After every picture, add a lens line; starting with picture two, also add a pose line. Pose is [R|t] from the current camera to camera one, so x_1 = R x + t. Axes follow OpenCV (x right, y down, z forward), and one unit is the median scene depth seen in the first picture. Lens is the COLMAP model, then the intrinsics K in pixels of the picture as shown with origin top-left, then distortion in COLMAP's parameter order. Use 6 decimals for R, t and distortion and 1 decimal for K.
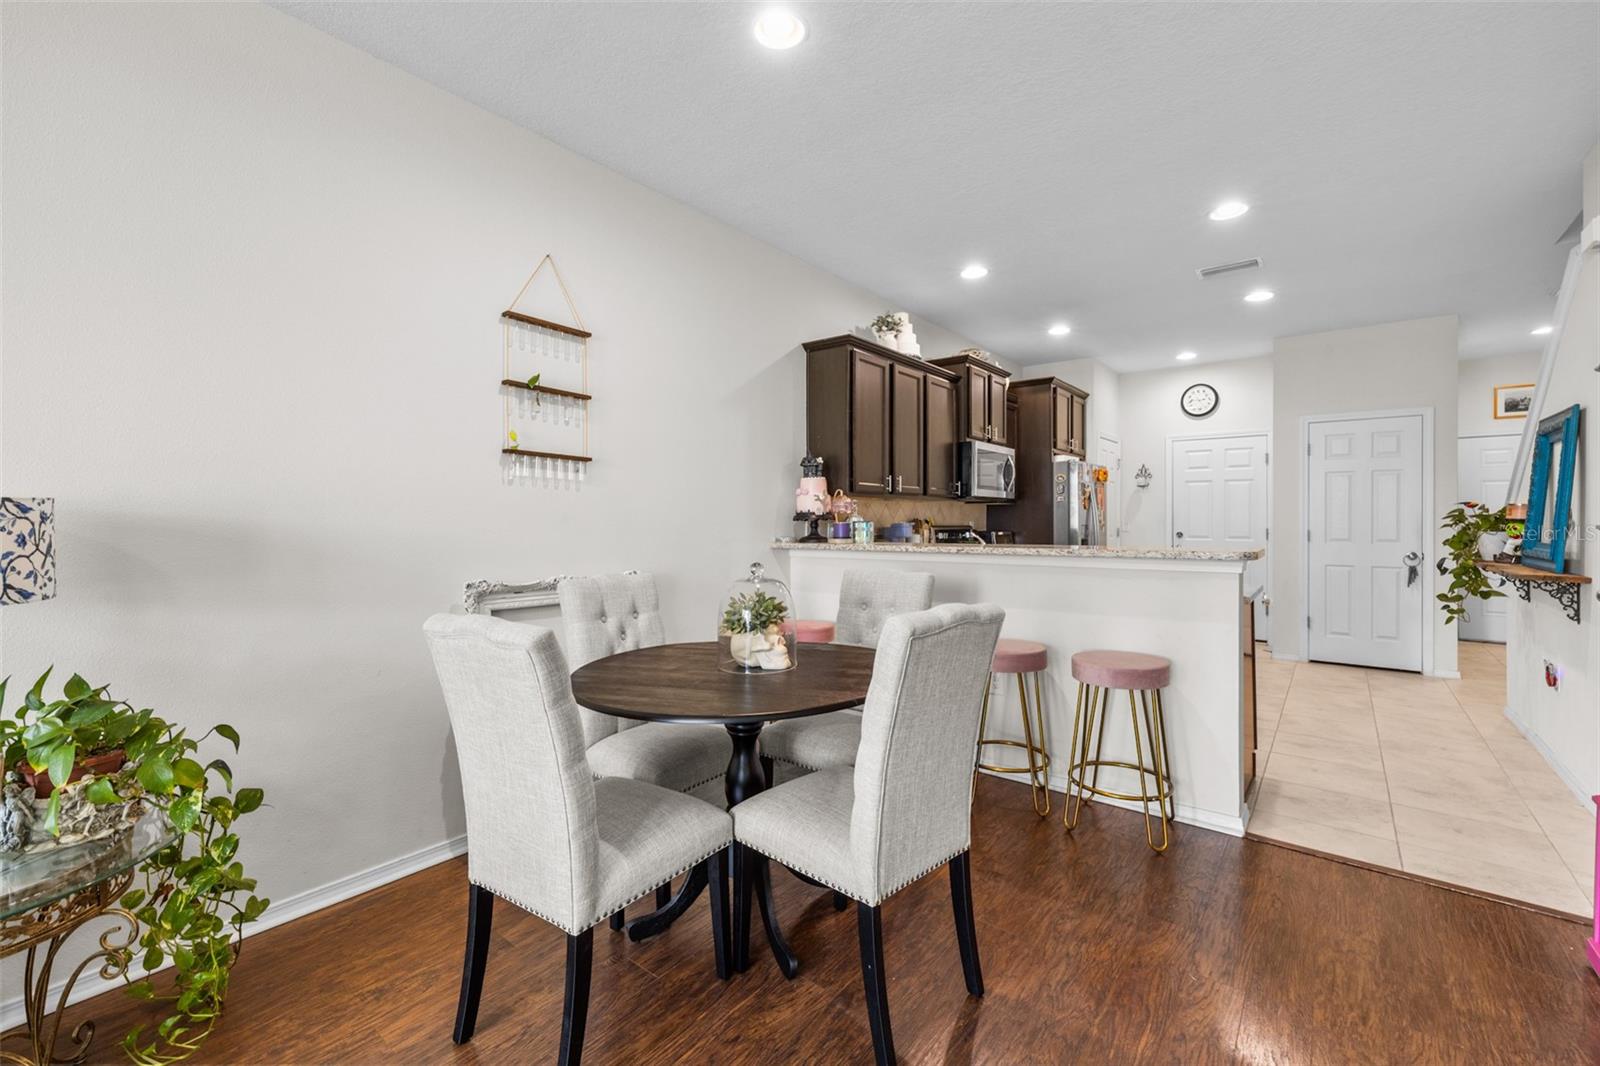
lens RADIAL K [[668.2, 0, 797.1], [0, 668.2, 521.8], [0, 0, 1]] dist [-0.000626, 0.000807]
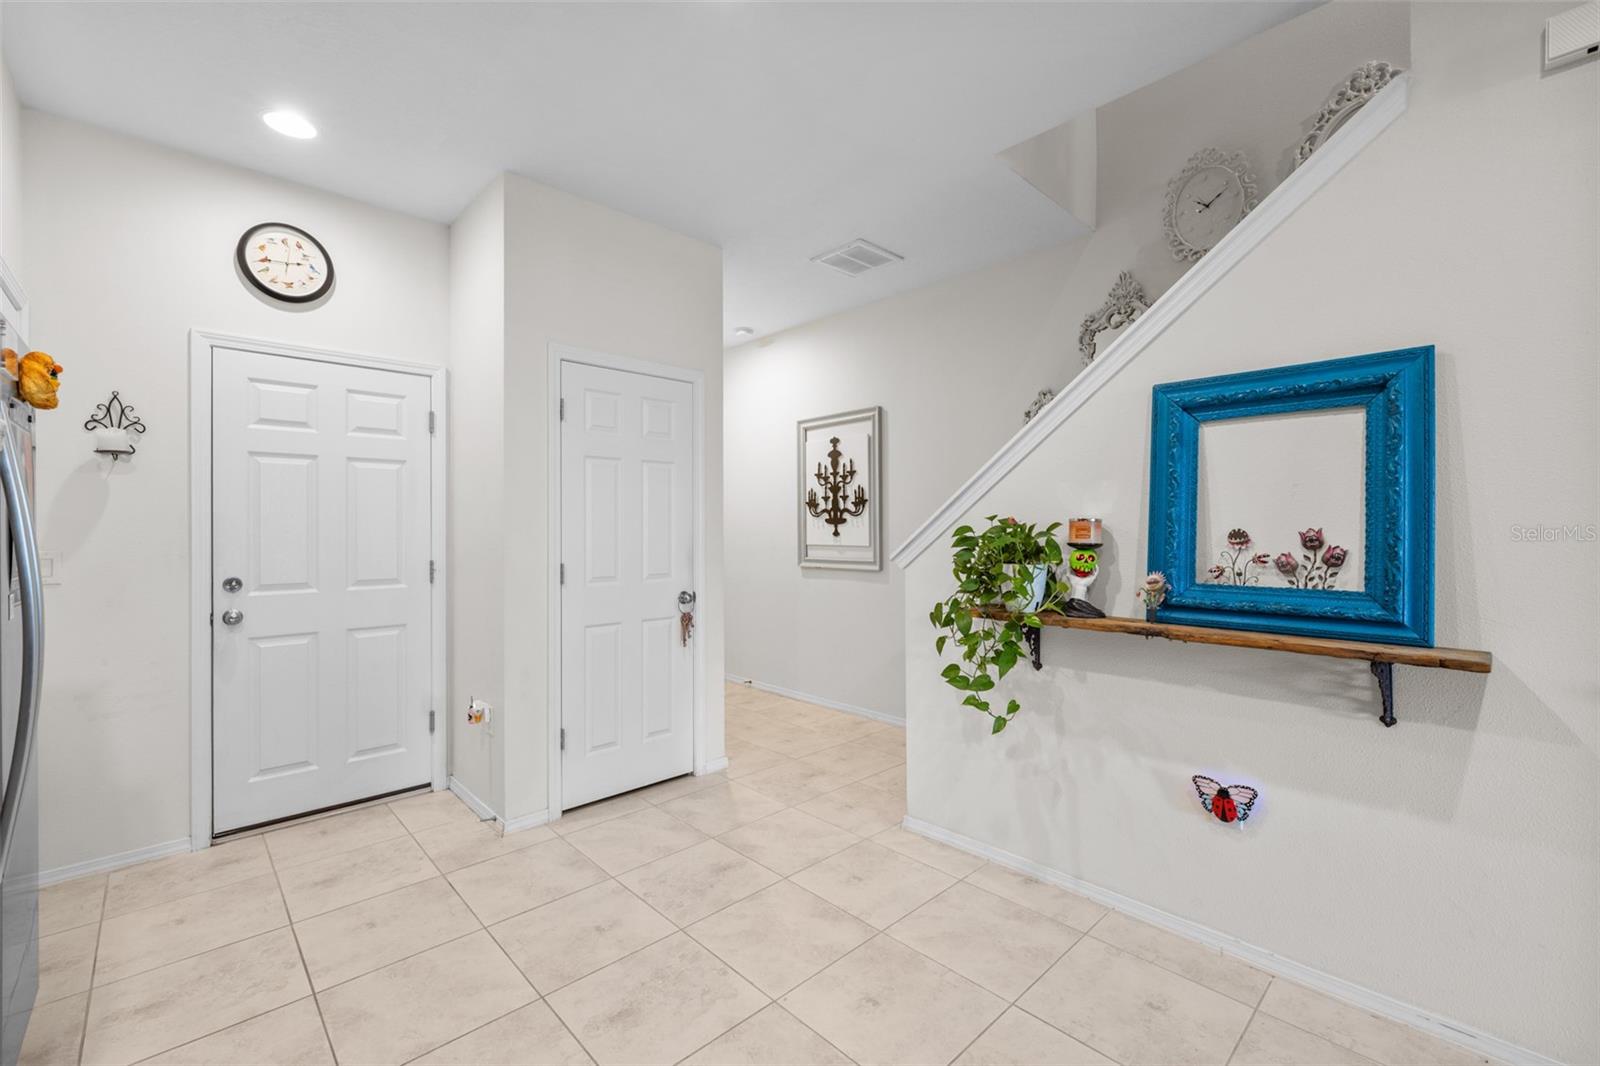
lens RADIAL K [[668.2, 0, 794.5], [0, 668.2, 528.9], [0, 0, 1]] dist [-0.000626, 0.000807]
pose [[0.137060, 0.002039, 0.990561, 0.392972], [0.008381, 0.999960, -0.003218, -0.016834], [-0.990527, 0.008743, 0.137037, 1.079298]]
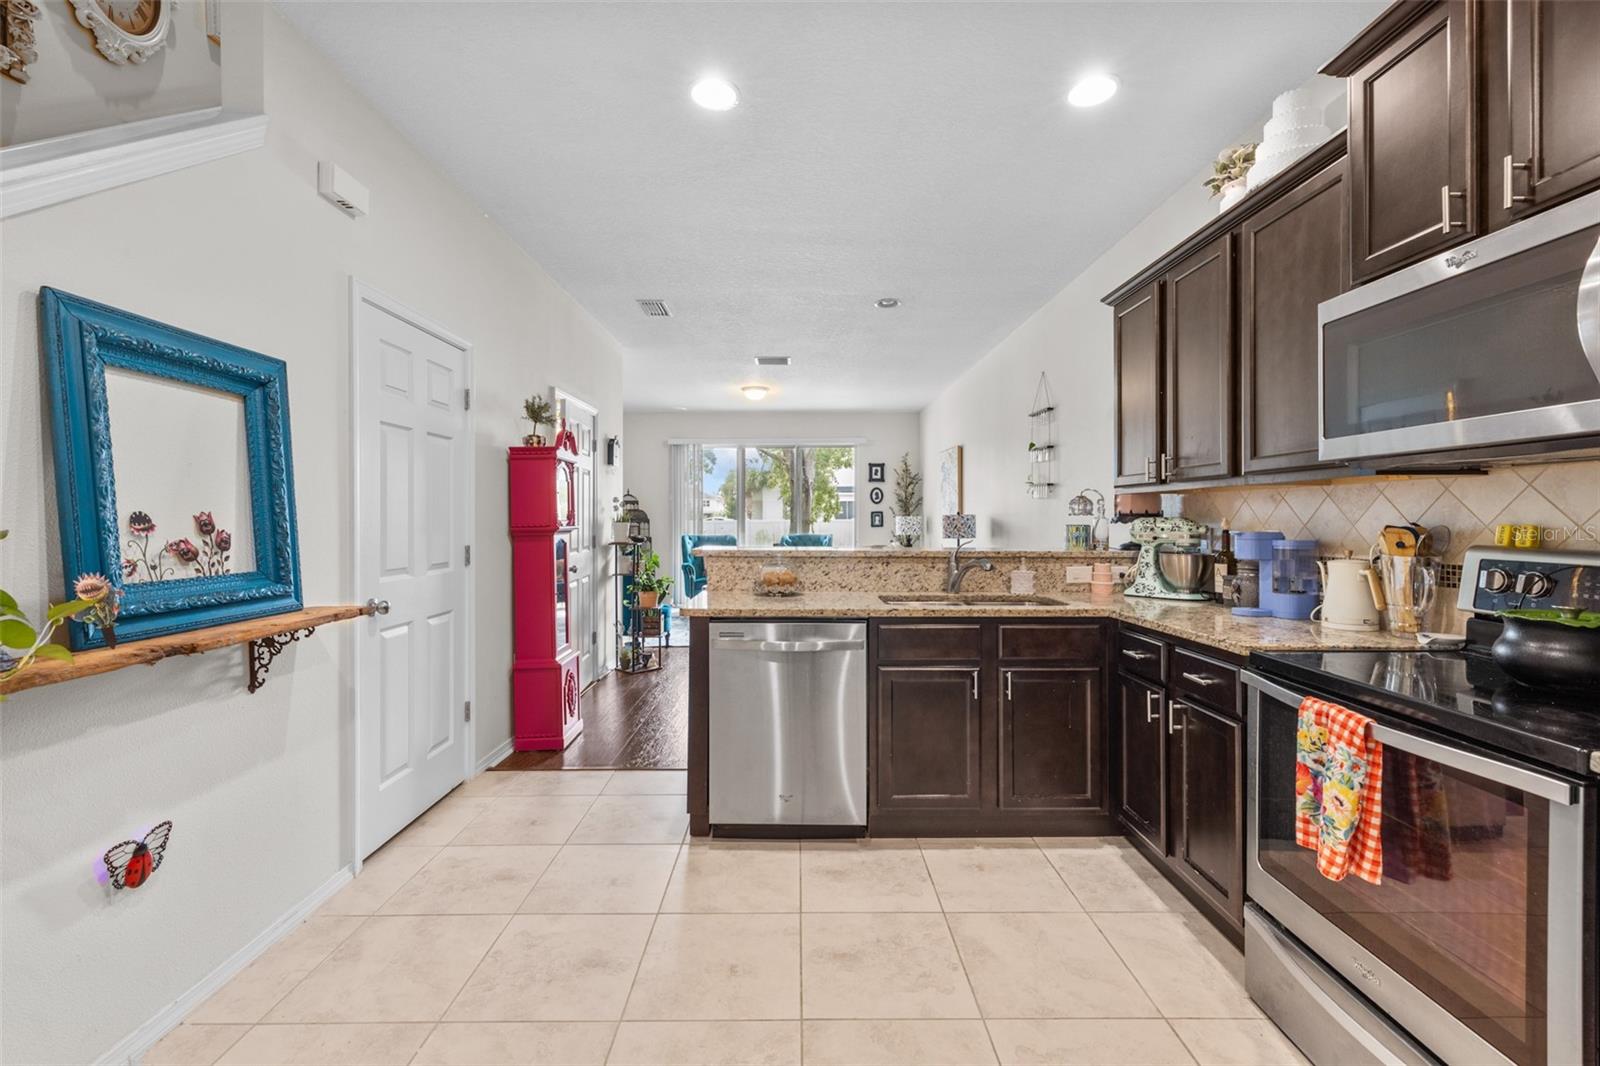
lens RADIAL K [[668.2, 0, 798.3], [0, 668.2, 518.4], [0, 0, 1]] dist [-0.000626, 0.000807]
pose [[-0.775831, 0.004088, -0.630927, 0.880912], [0.001417, 0.999988, 0.004737, -0.013006], [0.630939, 0.002781, -0.775828, 1.378316]]
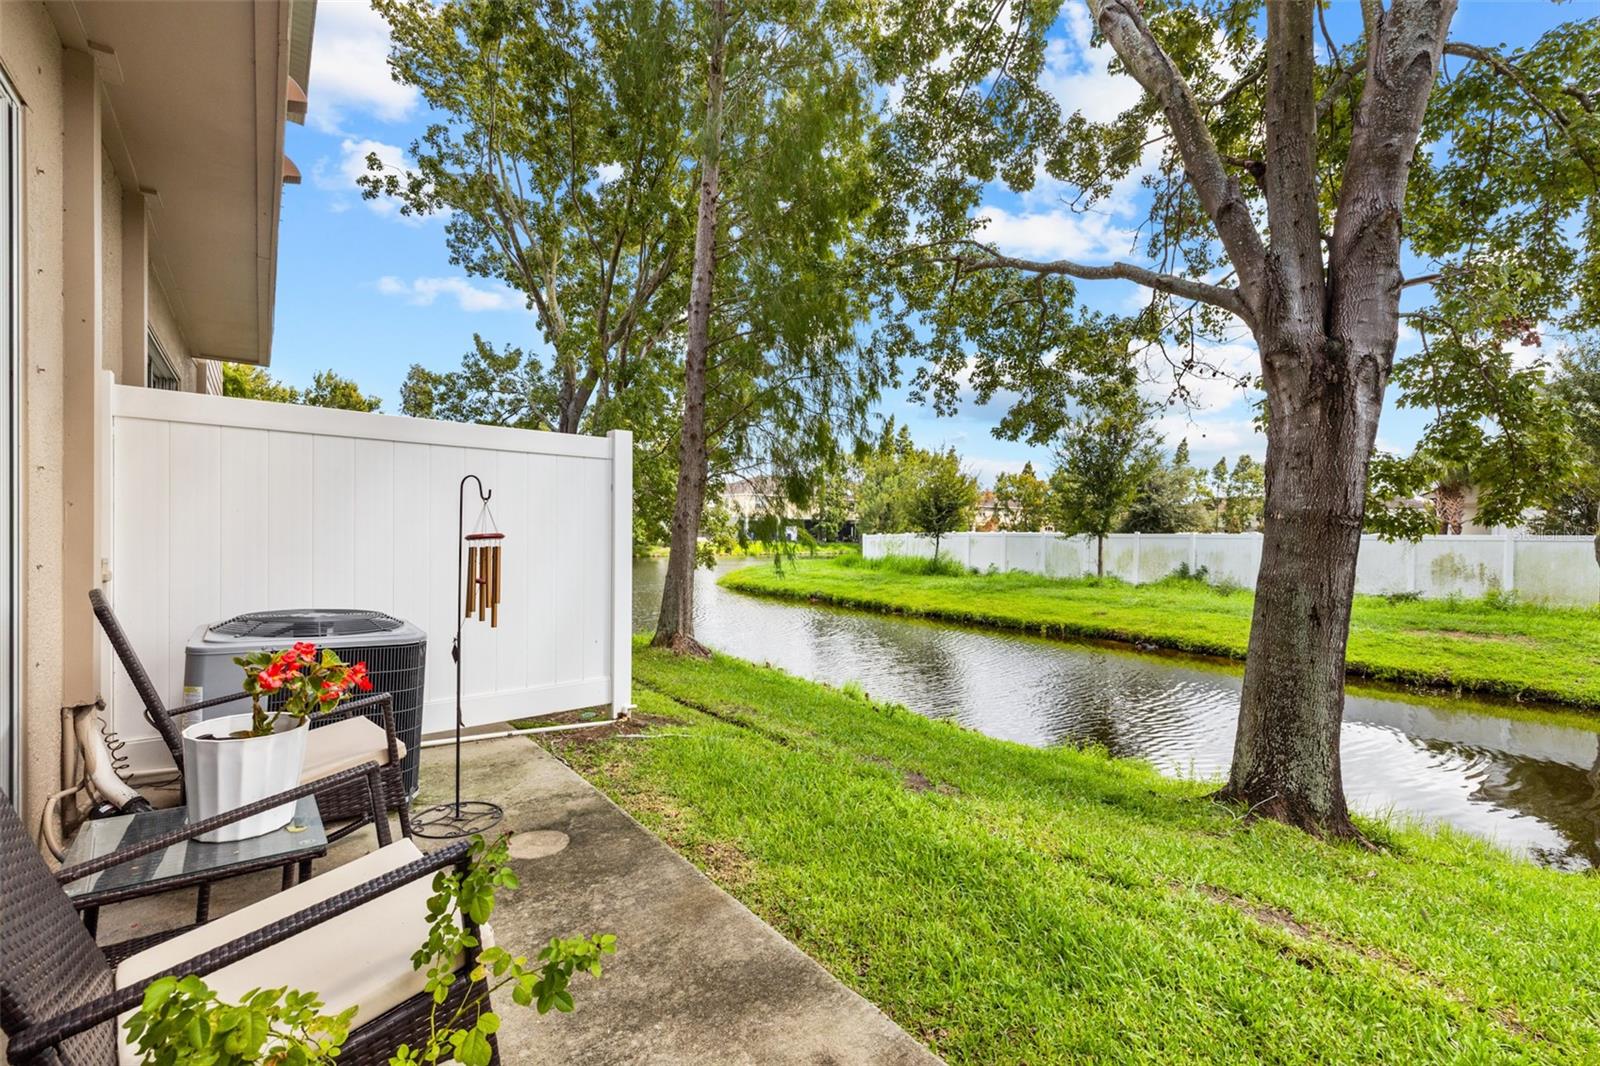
lens RADIAL K [[668.2, 0, 798.5], [0, 668.2, 532.8], [0, 0, 1]] dist [-0.000626, 0.000807]
pose [[-0.975524, -0.006732, 0.219791, -1.065466], [-0.006254, 0.999976, 0.002870, 0.044160], [-0.219805, 0.001426, -0.975543, -0.505948]]
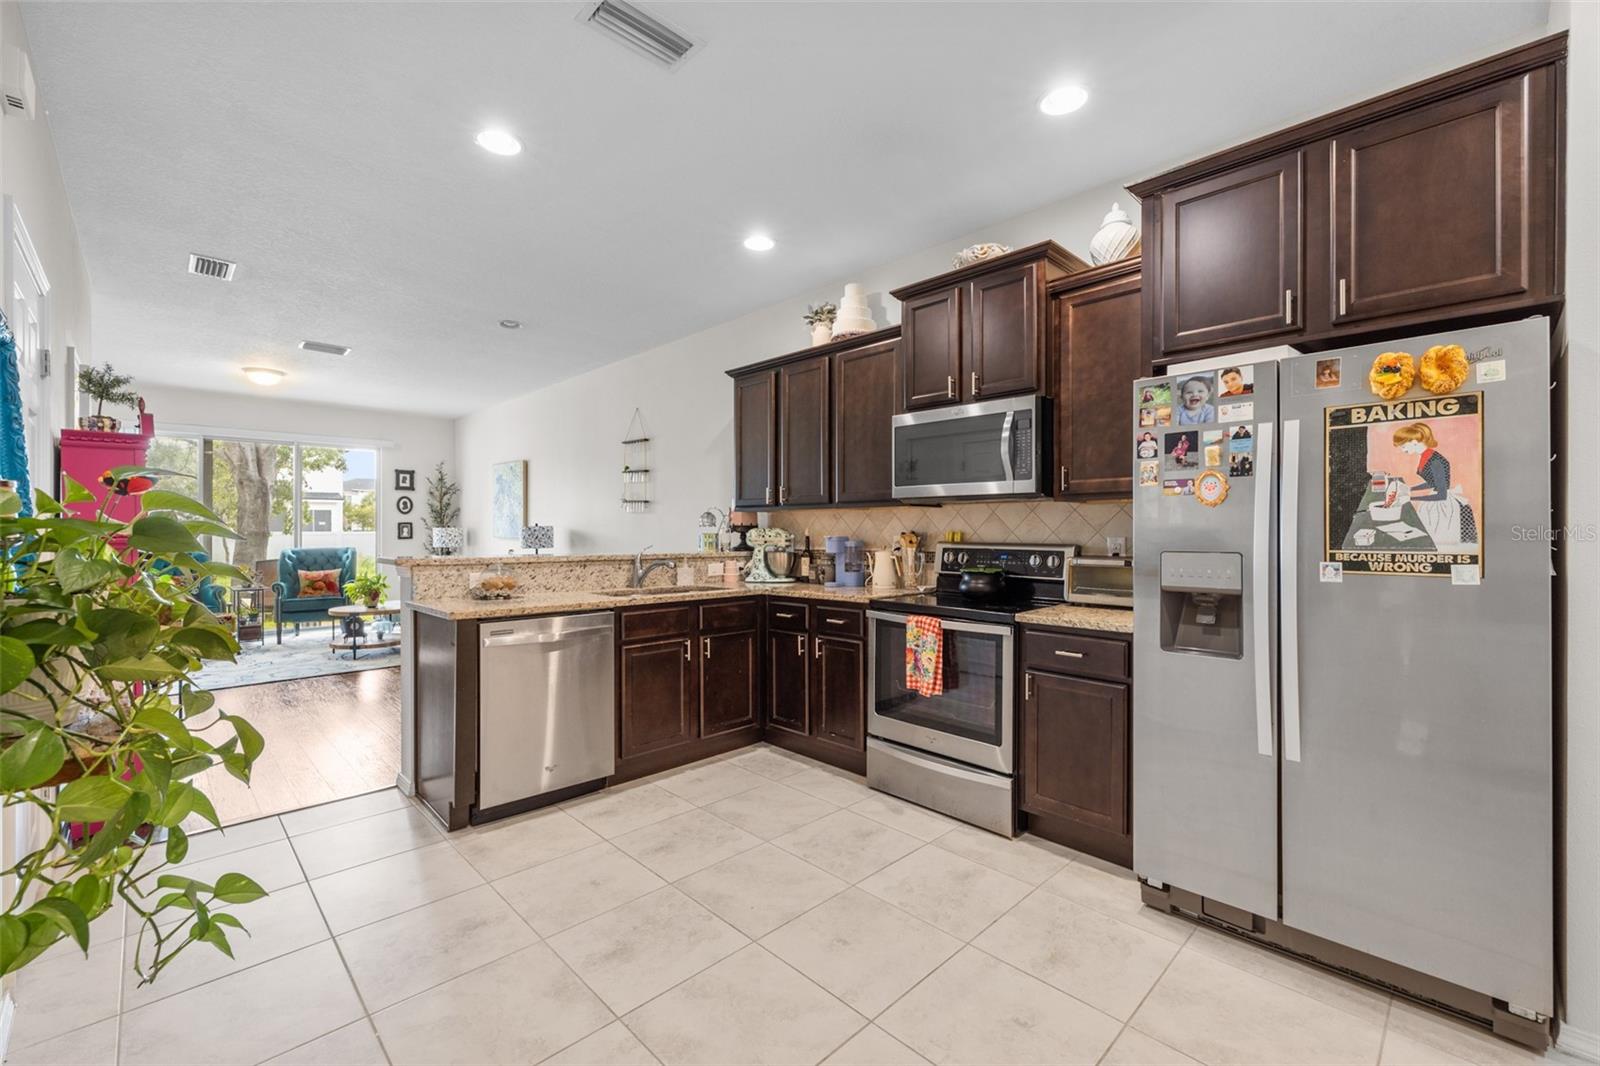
lens RADIAL K [[668.2, 0, 794.5], [0, 668.2, 531.3], [0, 0, 1]] dist [-0.000626, 0.000807]
pose [[-0.121437, 0.003262, -0.992594, 1.188403], [-0.003266, 0.999988, 0.003685, -0.008975], [0.992594, 0.003689, -0.121425, 1.232624]]
